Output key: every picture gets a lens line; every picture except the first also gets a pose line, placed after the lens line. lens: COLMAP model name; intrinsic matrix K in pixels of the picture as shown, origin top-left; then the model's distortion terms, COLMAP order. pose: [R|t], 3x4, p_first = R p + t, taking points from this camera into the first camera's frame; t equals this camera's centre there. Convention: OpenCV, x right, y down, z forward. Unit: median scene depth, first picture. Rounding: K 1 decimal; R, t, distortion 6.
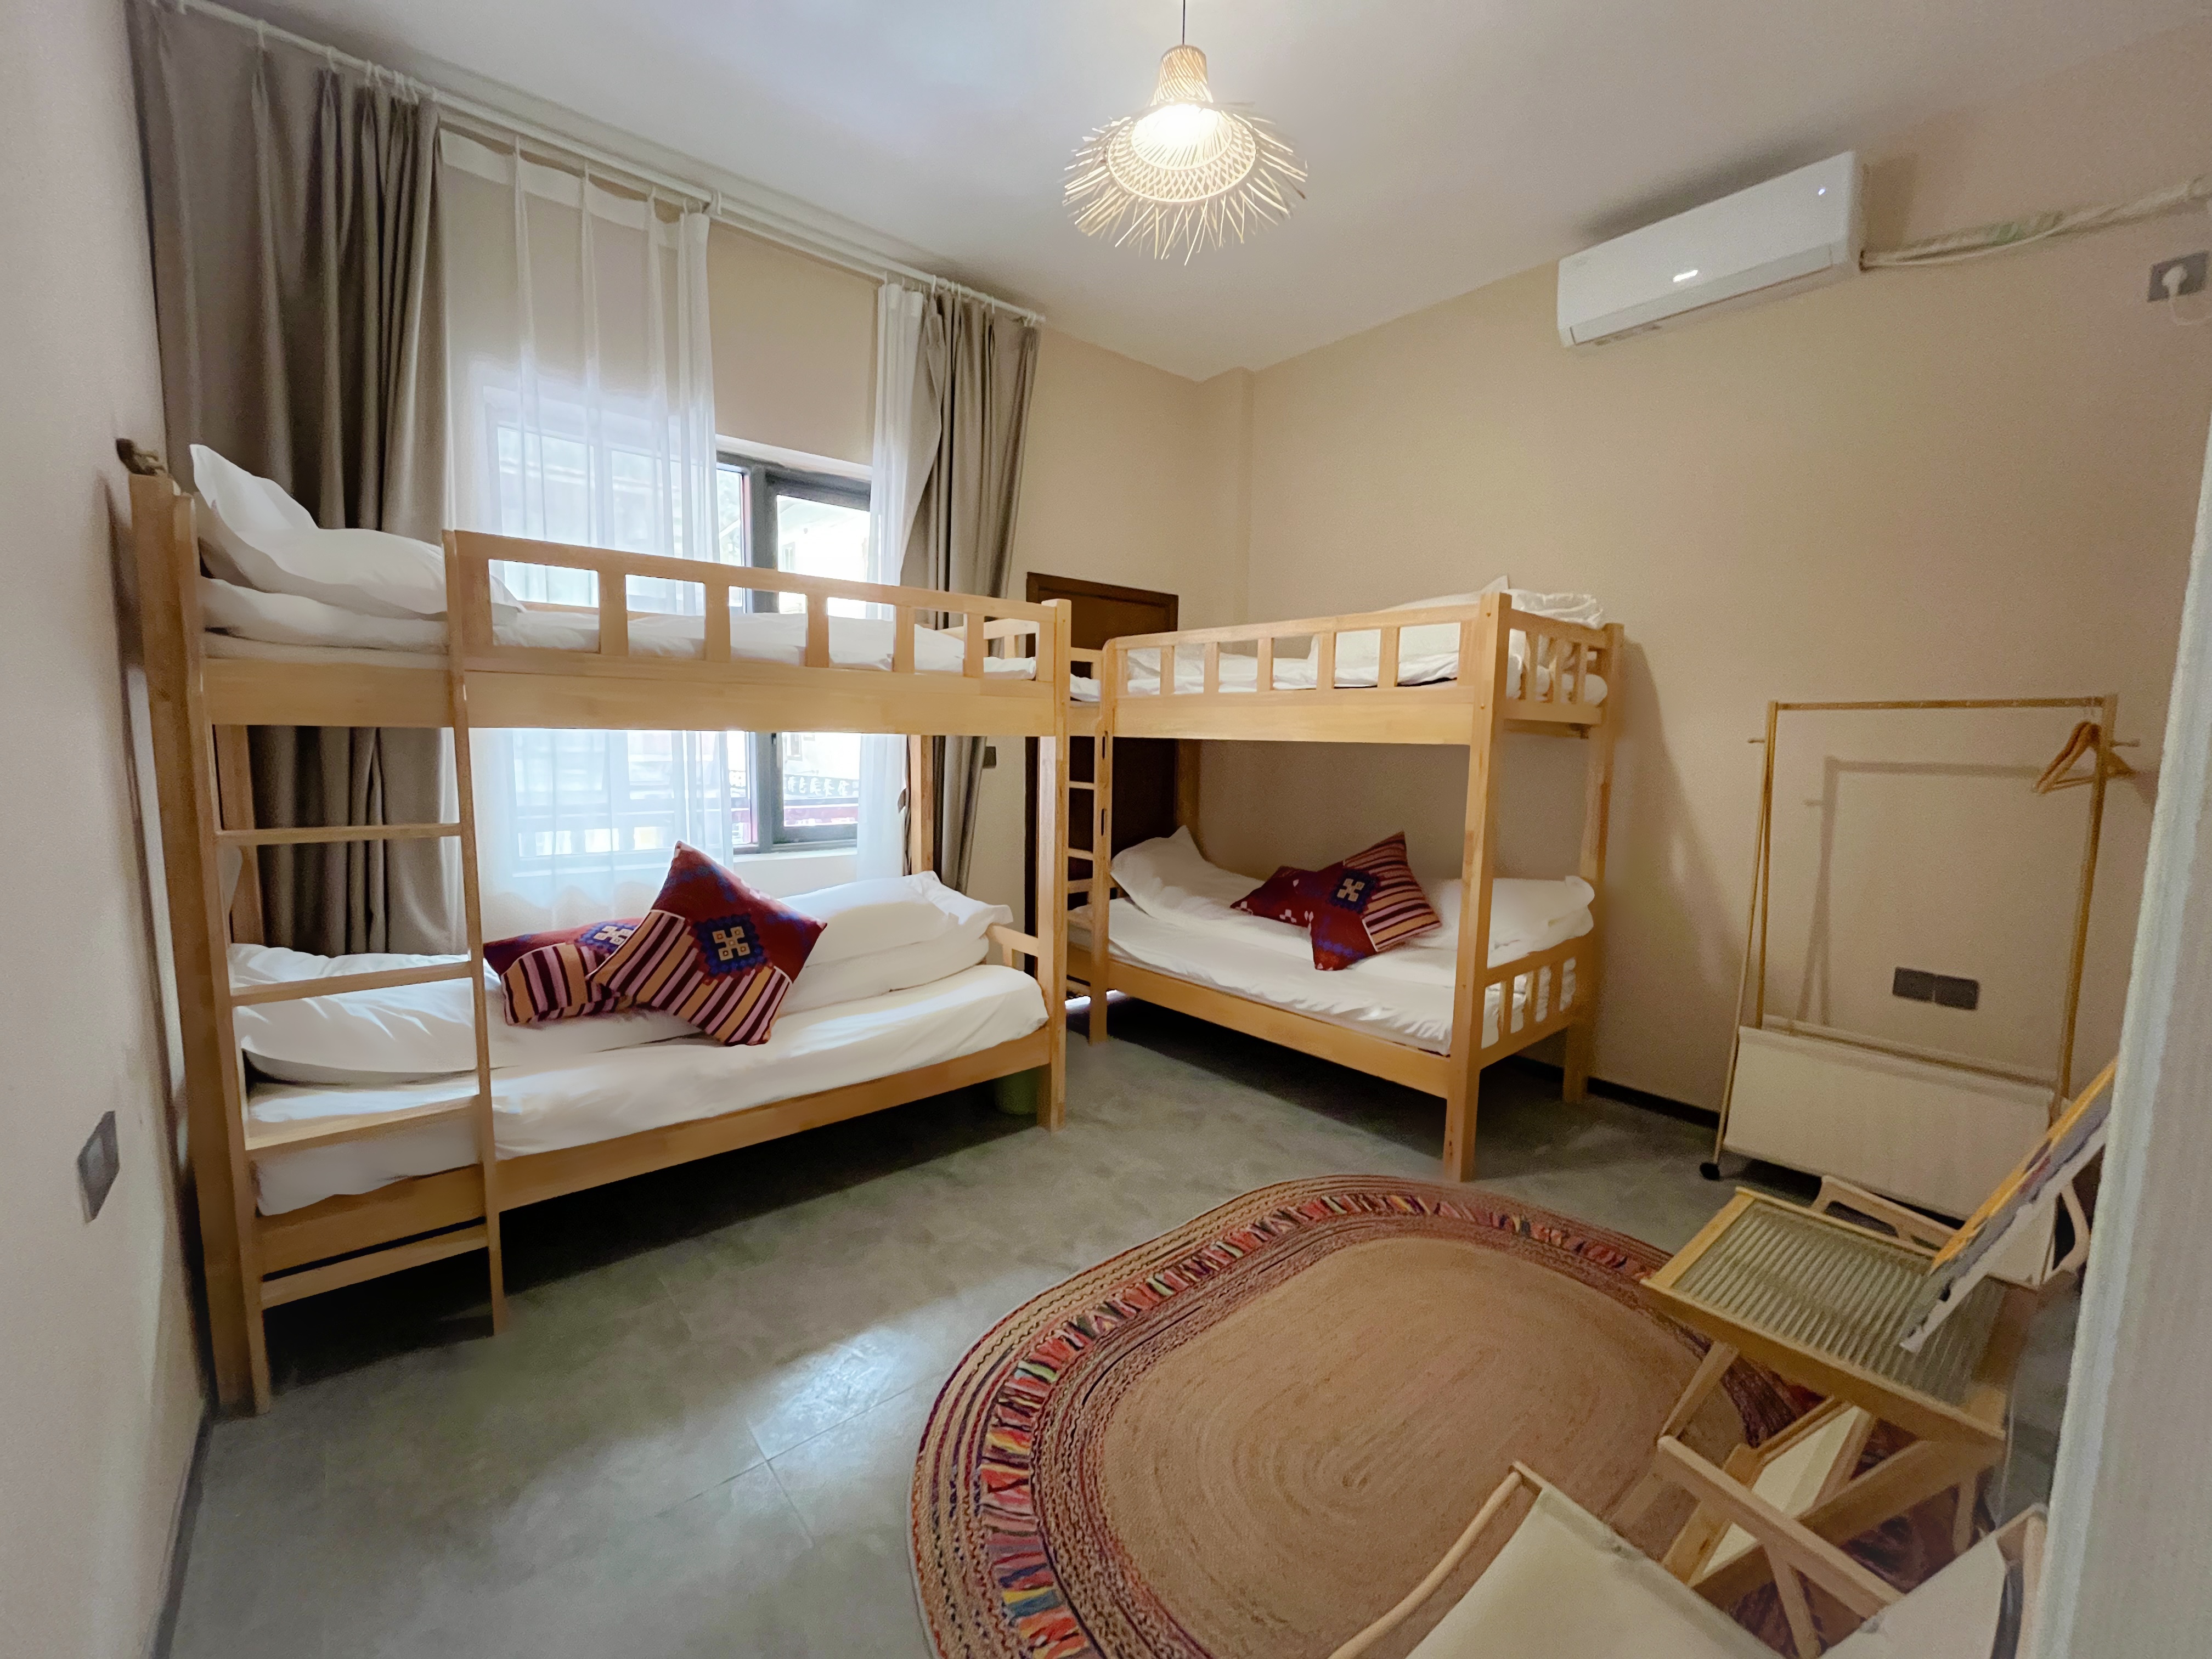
lens RADIAL K [[895.8, 0, 1102.7], [0, 895.8, 830.0], [0, 0, 1]] dist [0.000469, -0.000212]
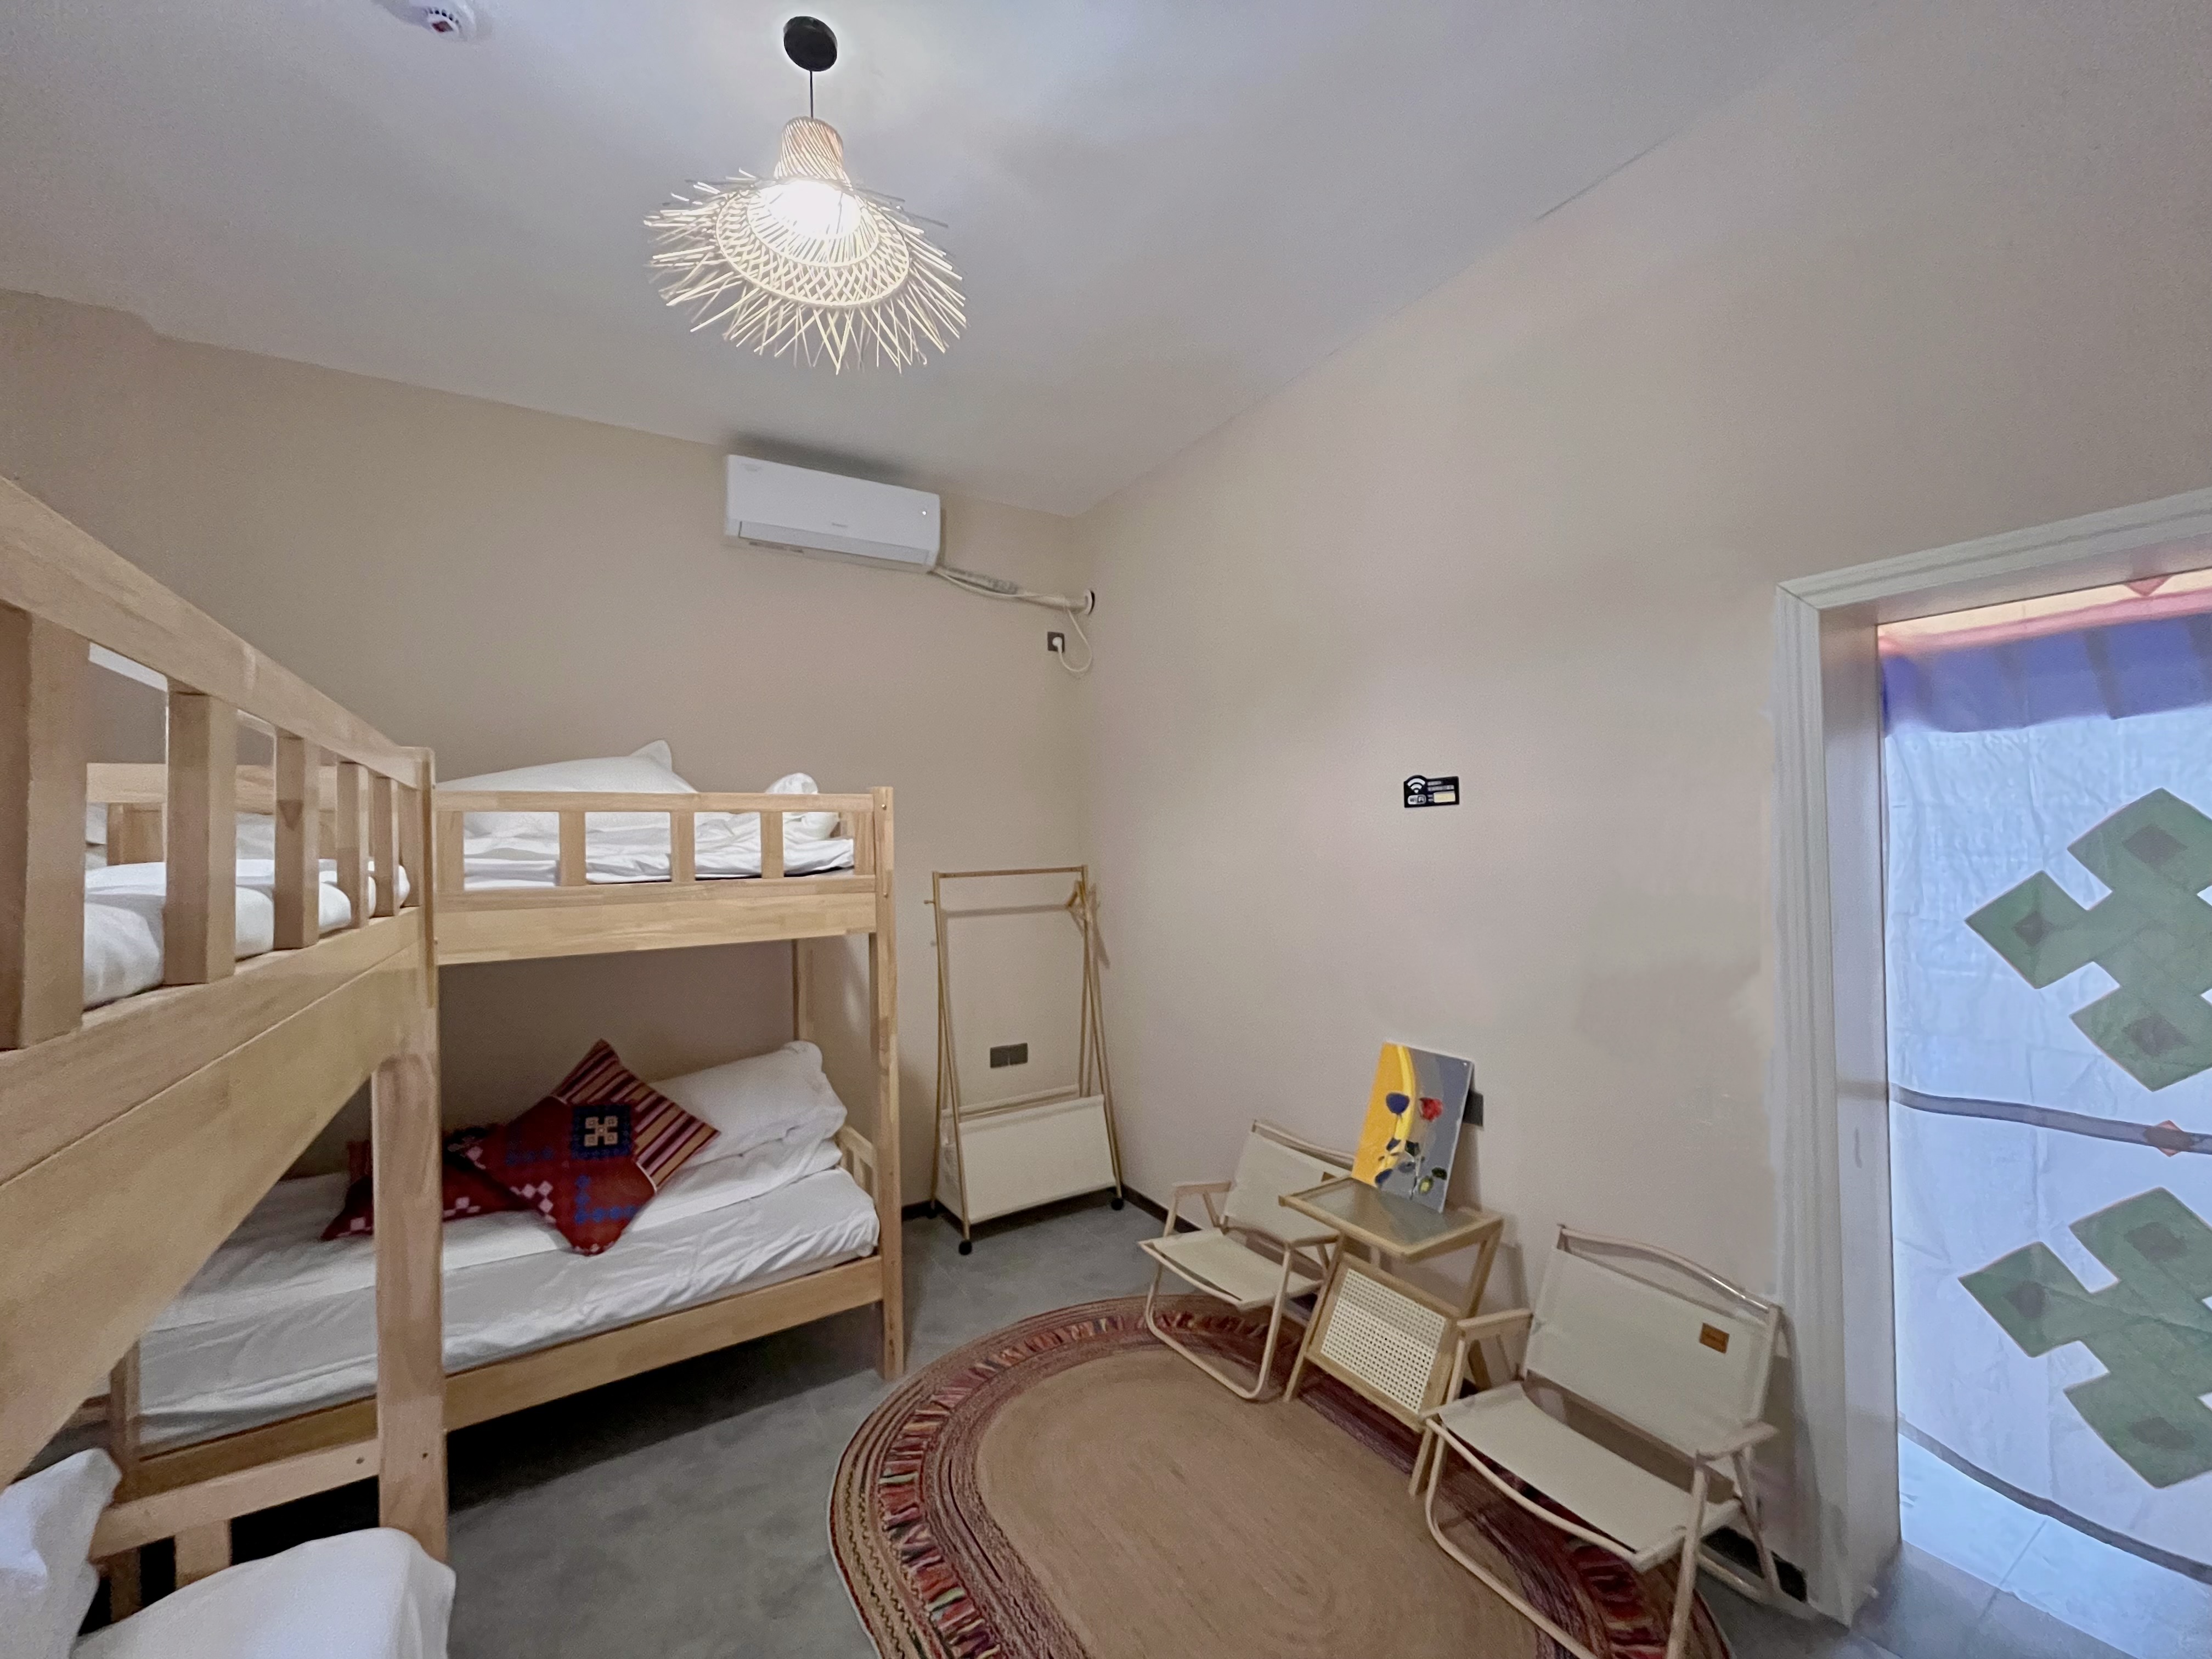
lens RADIAL K [[895.8, 0, 1102.7], [0, 895.8, 830.0], [0, 0, 1]] dist [0.000469, -0.000212]
pose [[0.151519, -0.006467, 0.988433, -0.532593], [0.130253, 0.991389, -0.013481, -0.157056], [-0.979835, 0.130789, 0.151057, 0.557782]]
